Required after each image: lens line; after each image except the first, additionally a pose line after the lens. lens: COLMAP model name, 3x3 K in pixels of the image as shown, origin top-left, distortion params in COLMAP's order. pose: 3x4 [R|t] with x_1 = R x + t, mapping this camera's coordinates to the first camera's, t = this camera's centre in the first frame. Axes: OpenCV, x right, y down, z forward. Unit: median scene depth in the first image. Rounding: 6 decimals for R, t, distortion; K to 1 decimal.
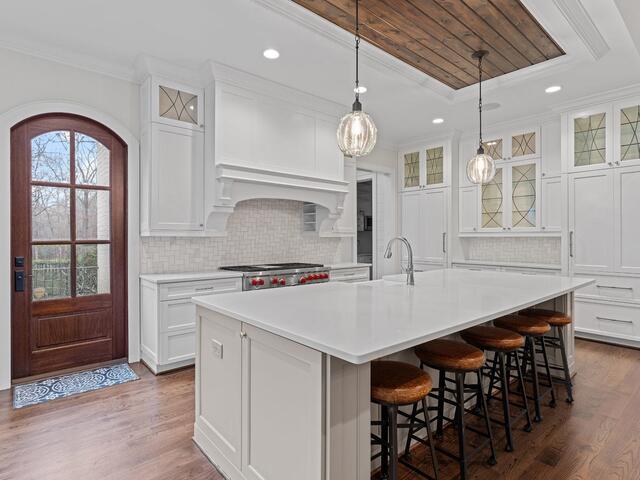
lens RADIAL K [[355.7, 0, 315.8], [0, 355.7, 240.4], [0, 0, 1]] dist [0.016080, -0.002472]
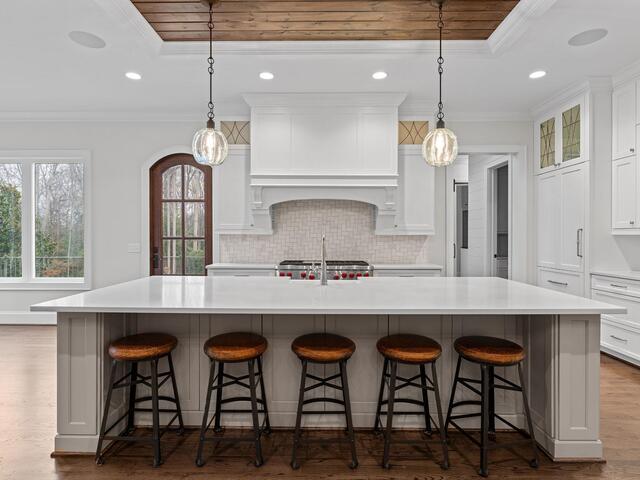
lens RADIAL K [[355.7, 0, 314.5], [0, 355.7, 239.6], [0, 0, 1]] dist [0.016080, -0.002472]
pose [[0.754914, 0.011112, -0.655729, 0.435917], [-0.006998, 0.999936, 0.008889, -0.003710], [0.655786, -0.002122, 0.754944, 0.138564]]
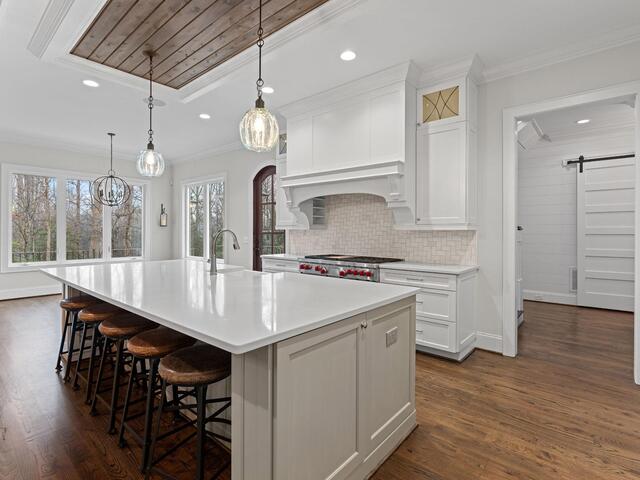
lens RADIAL K [[327.3, 0, 322.2], [0, 327.3, 235.5], [0, 0, 1]] dist [0.002028, -0.000096]
pose [[0.163314, 0.013725, -0.986479, 0.641887], [-0.012778, 0.999849, 0.011796, -0.002948], [0.986491, 0.010679, 0.163464, 0.590106]]
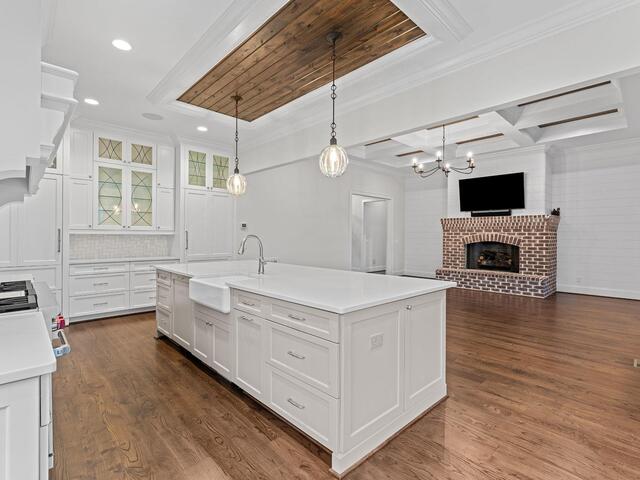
lens RADIAL K [[310.2, 0, 337.7], [0, 310.2, 237.5], [0, 0, 1]] dist [-0.002233, -0.000211]
pose [[-0.088003, 0.000259, 0.996120, -0.742319], [0.008012, 0.999968, 0.000448, 0.006550], [-0.996088, 0.008021, -0.088002, 0.740248]]
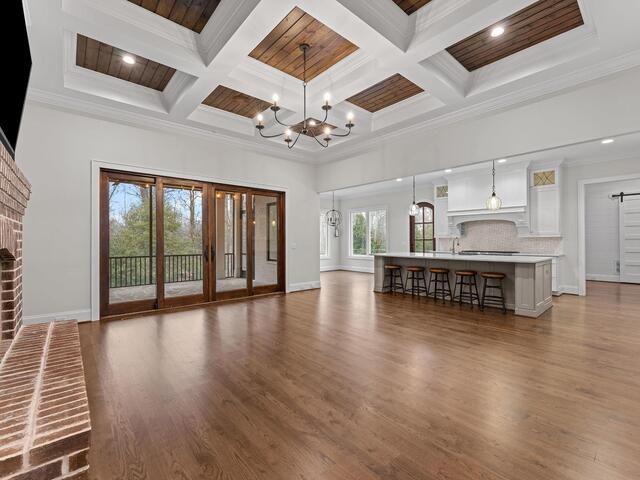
lens RADIAL K [[290.7, 0, 316.7], [0, 290.7, 242.4], [0, 0, 1]] dist [-0.000243, -0.000991]
pose [[0.009771, 0.008377, -0.999917, 1.226305], [-0.006434, 0.999945, 0.008314, 0.008600], [0.999932, 0.006352, 0.009824, -0.014958]]
